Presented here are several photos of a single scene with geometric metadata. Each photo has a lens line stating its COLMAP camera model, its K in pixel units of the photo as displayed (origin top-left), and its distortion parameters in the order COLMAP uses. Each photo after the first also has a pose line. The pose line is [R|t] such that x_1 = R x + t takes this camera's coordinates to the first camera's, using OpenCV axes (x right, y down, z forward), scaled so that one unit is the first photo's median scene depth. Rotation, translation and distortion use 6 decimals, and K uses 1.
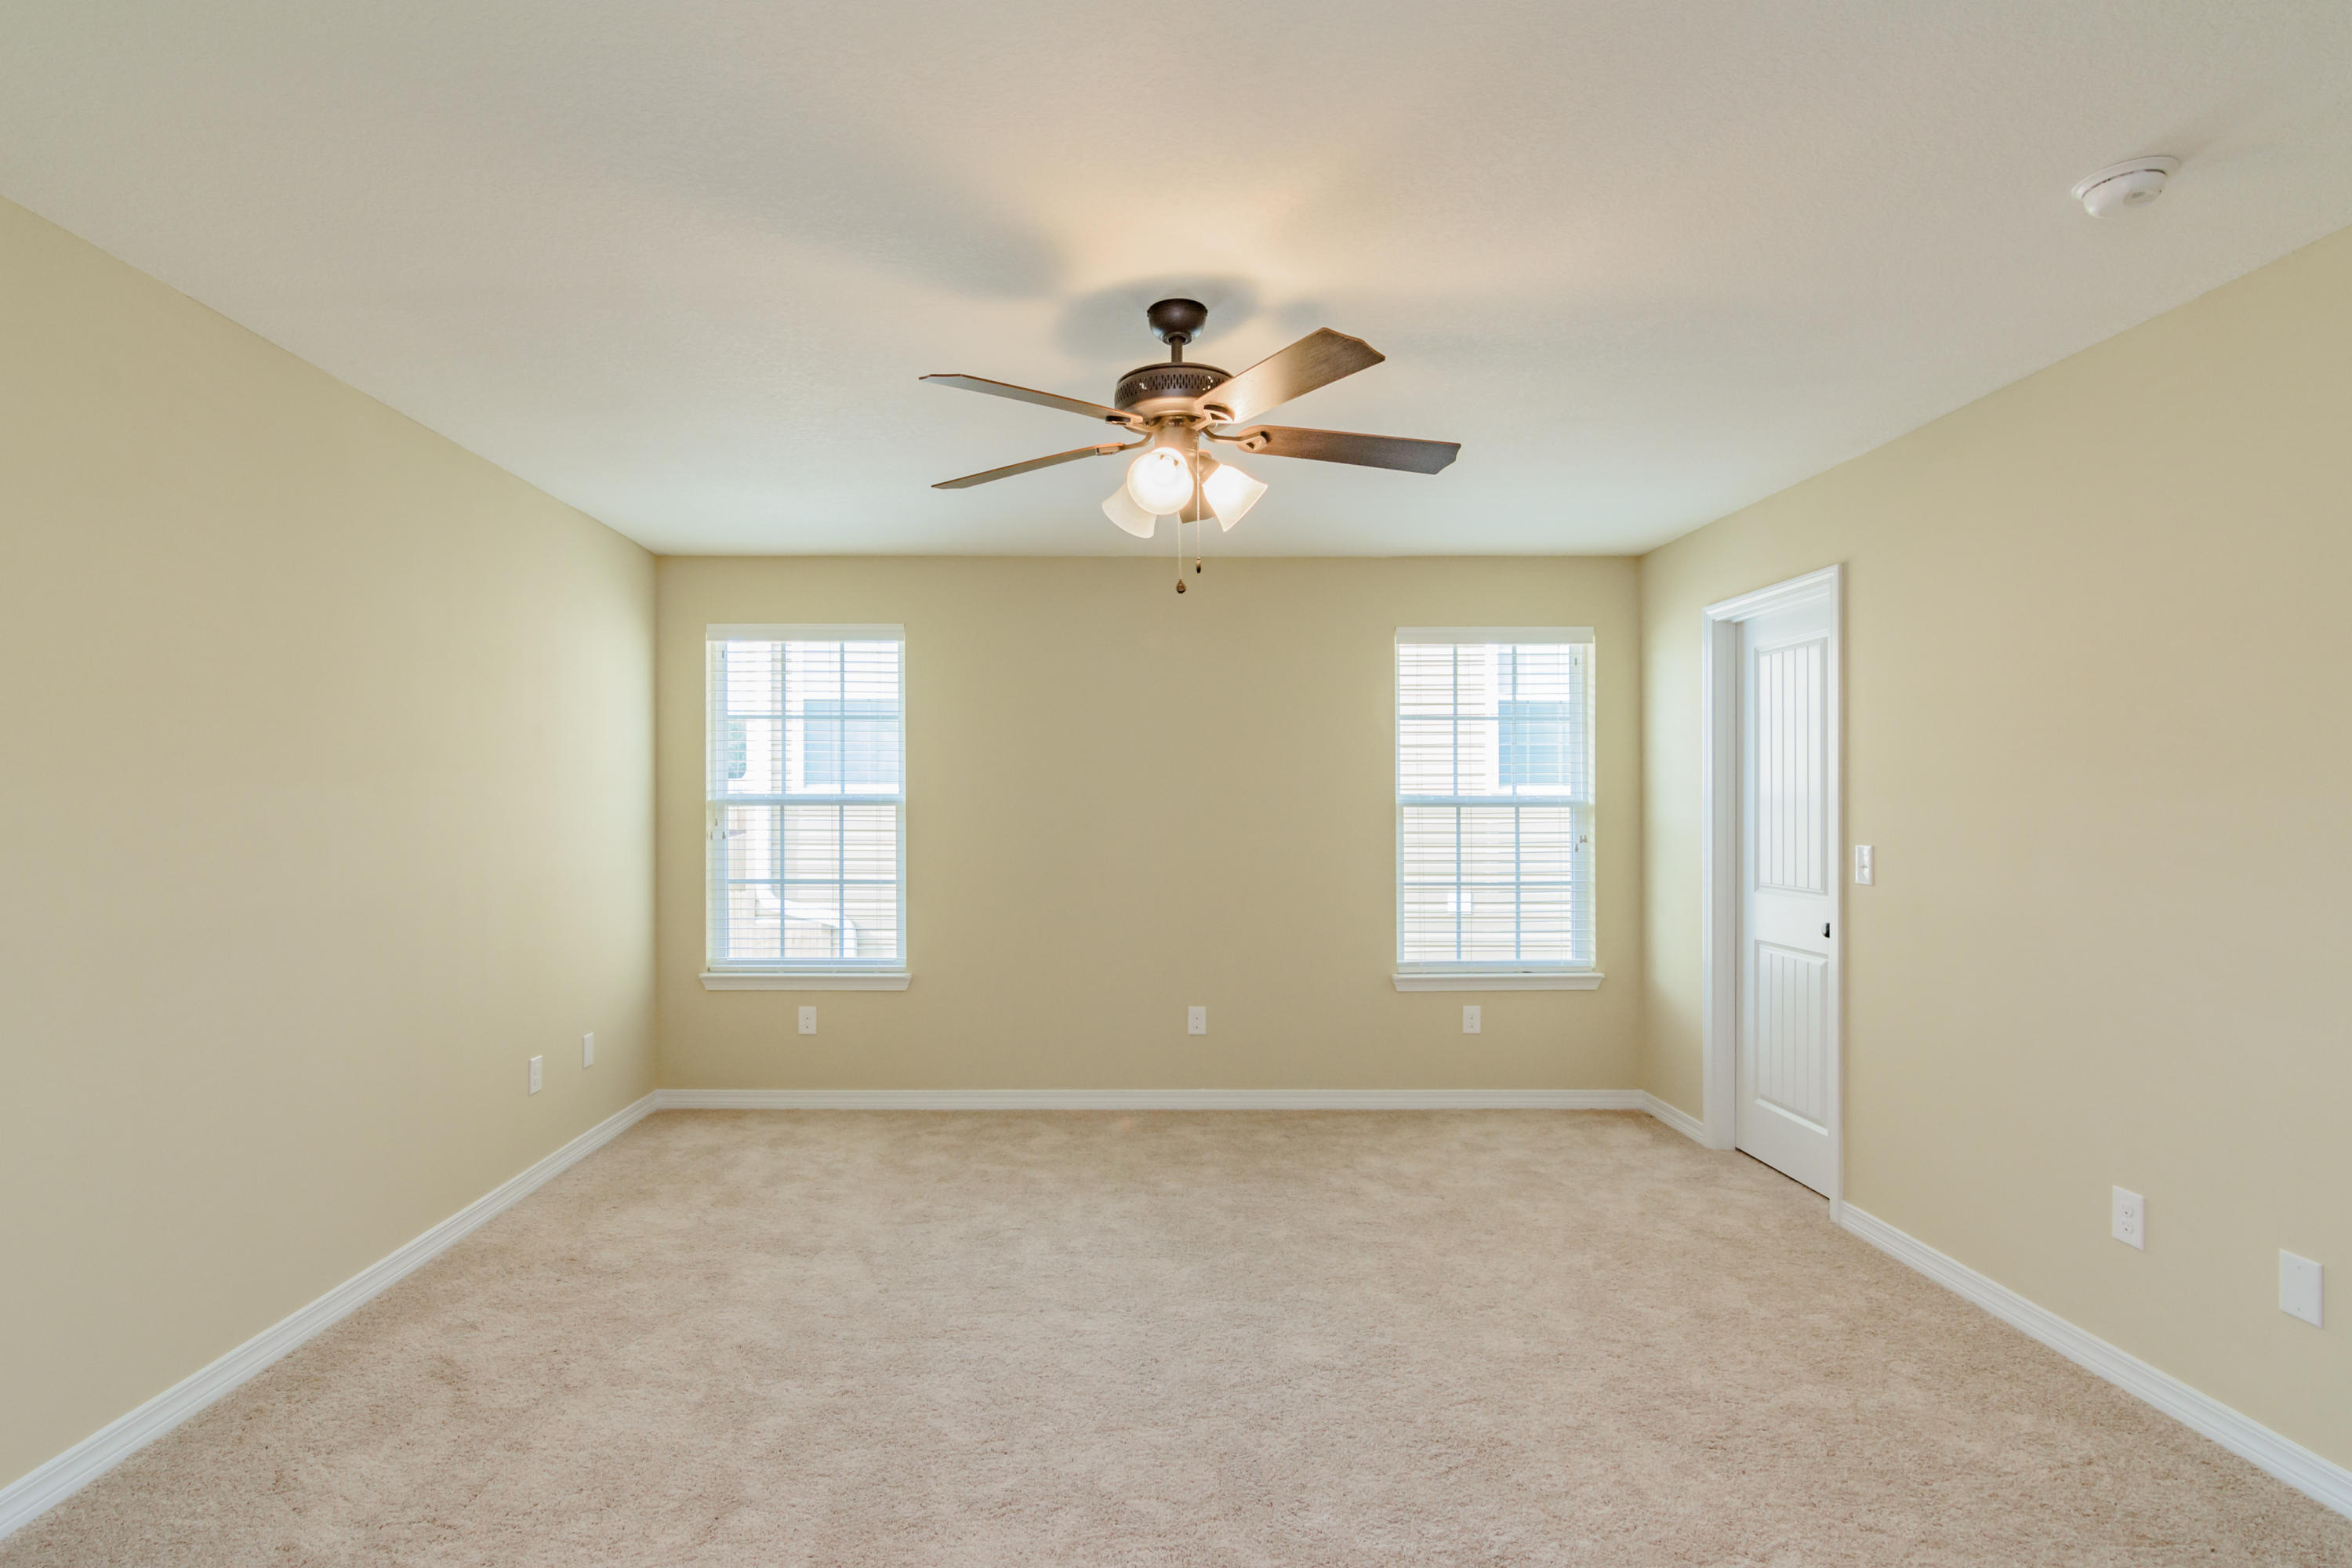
lens RADIAL K [[1120.8, 0, 1175.6], [0, 1120.8, 817.9], [0, 0, 1]] dist [0.000421, 0.001228]
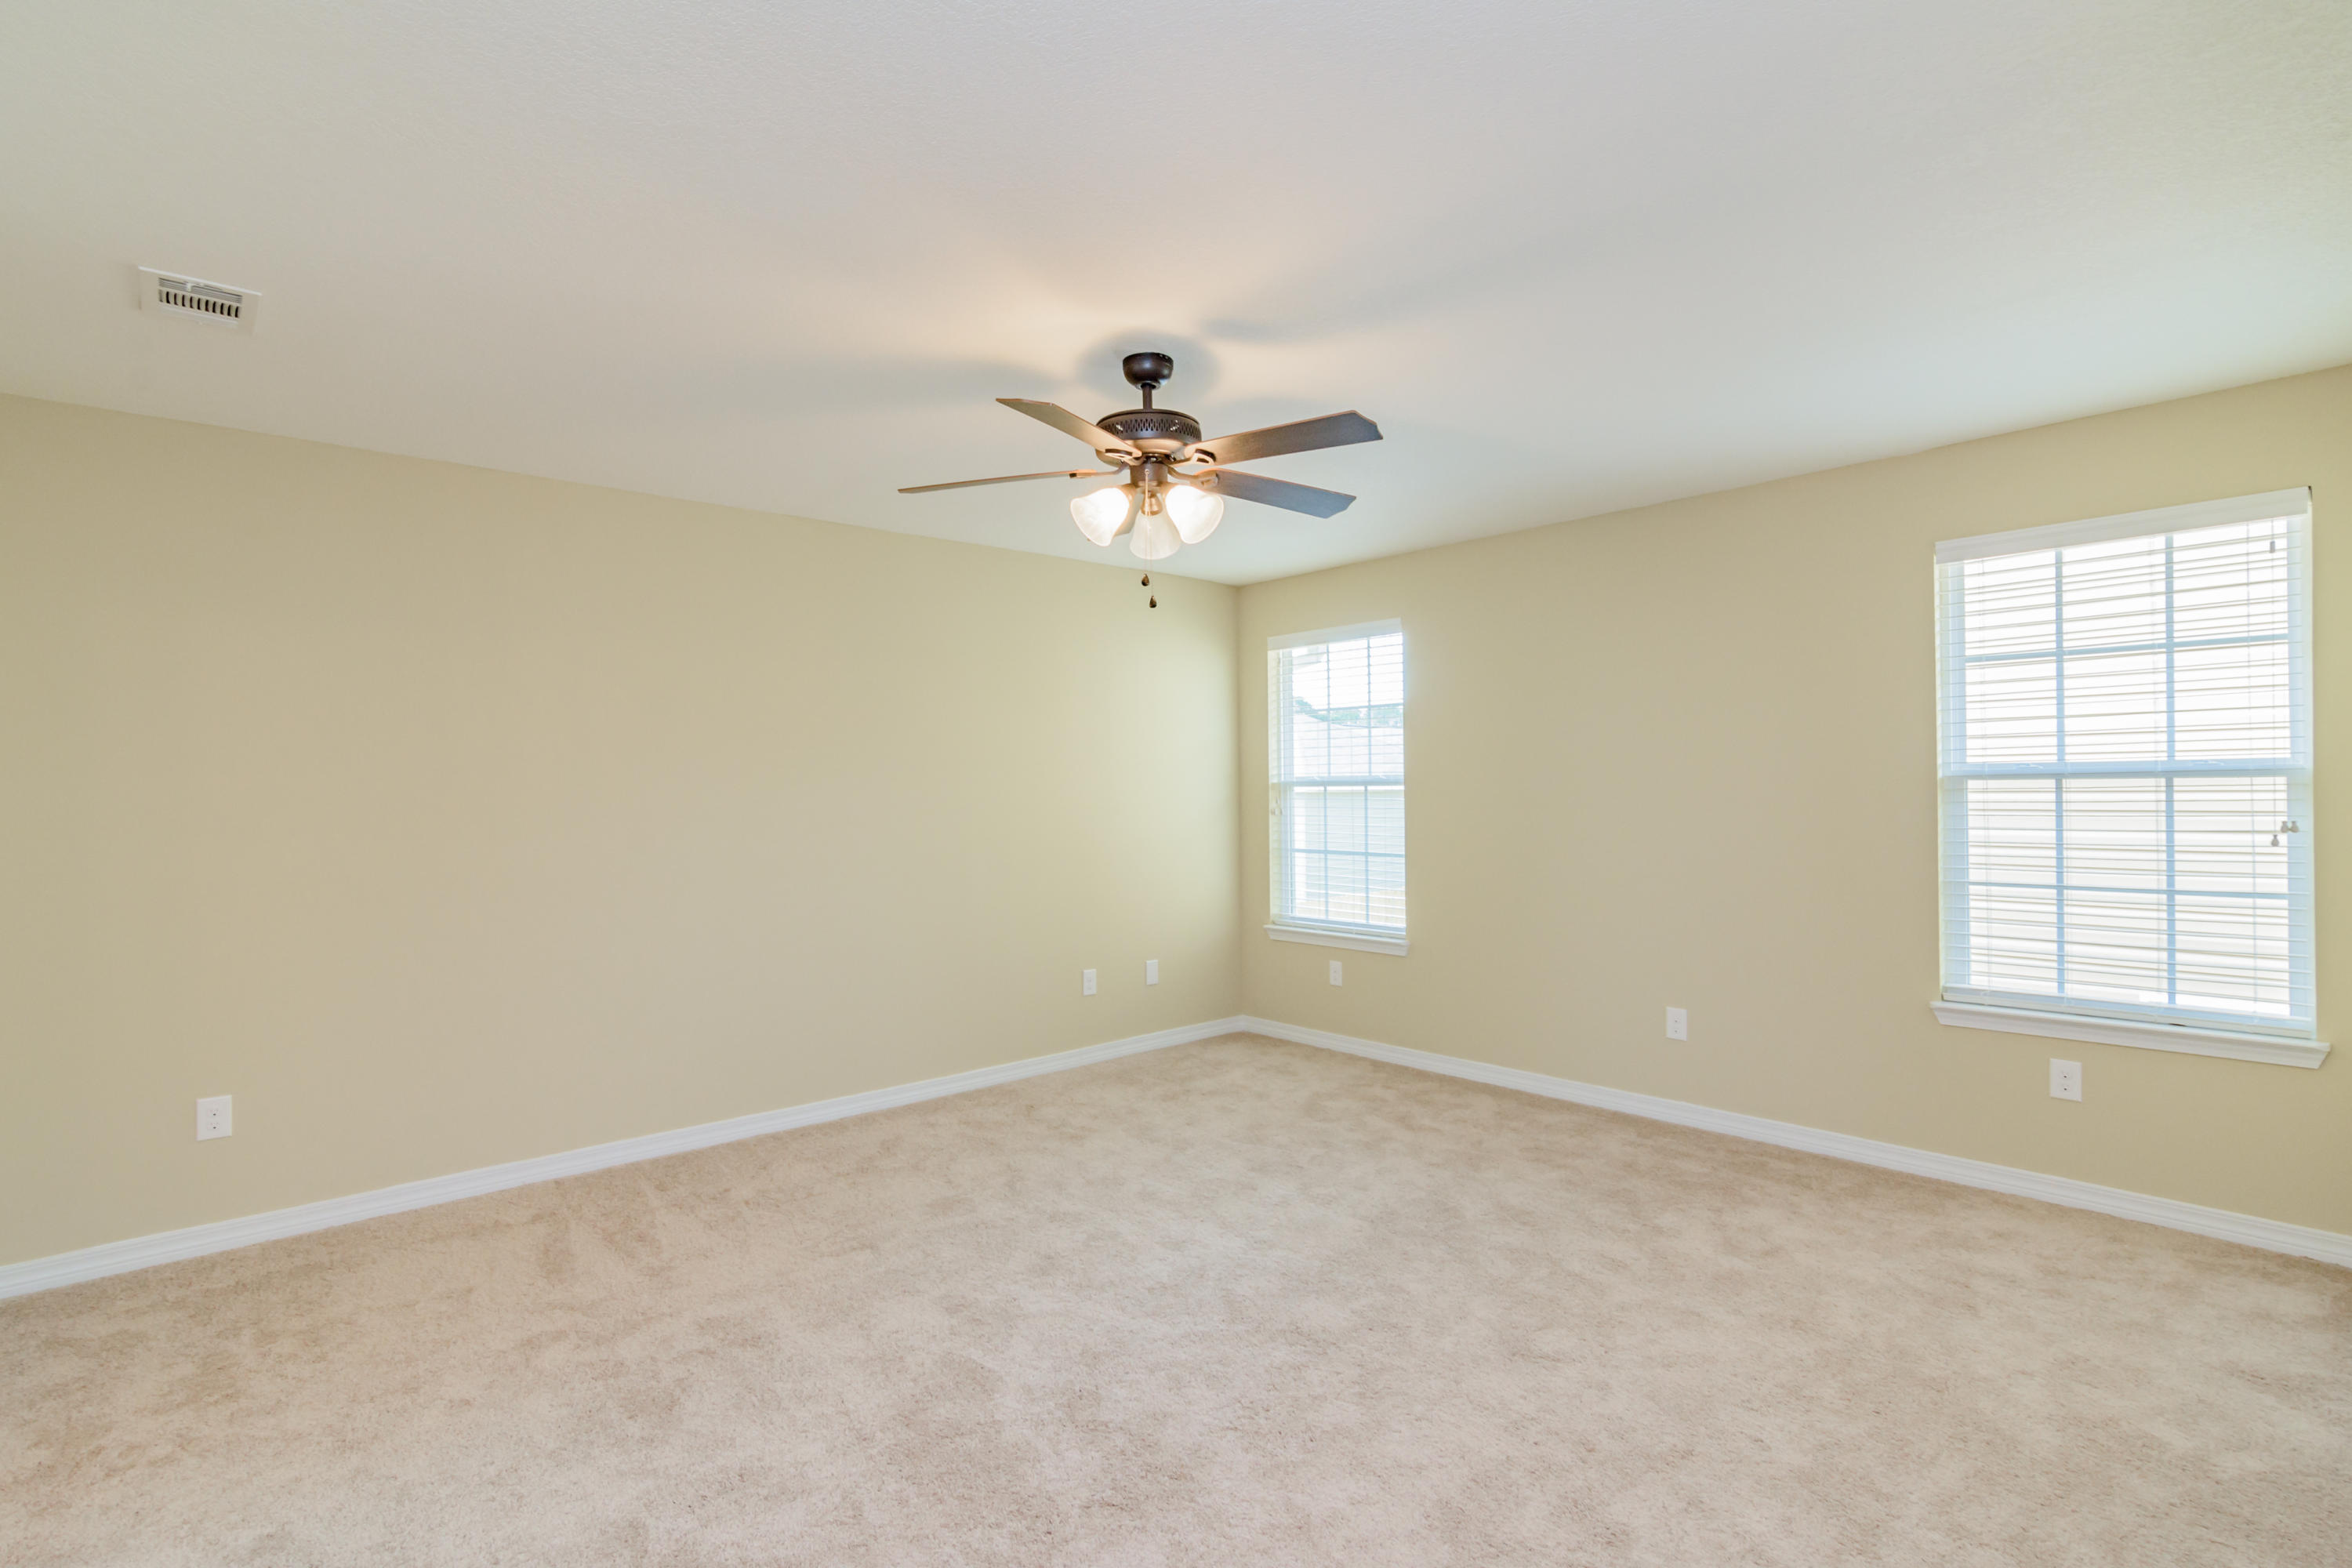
lens RADIAL K [[1120.8, 0, 1175.6], [0, 1120.8, 817.9], [0, 0, 1]] dist [0.000421, 0.001228]
pose [[0.671805, 0.011315, -0.740642, 0.443759], [0.006681, 0.999750, 0.021333, -0.004577], [0.740698, -0.019279, 0.671561, 0.121360]]
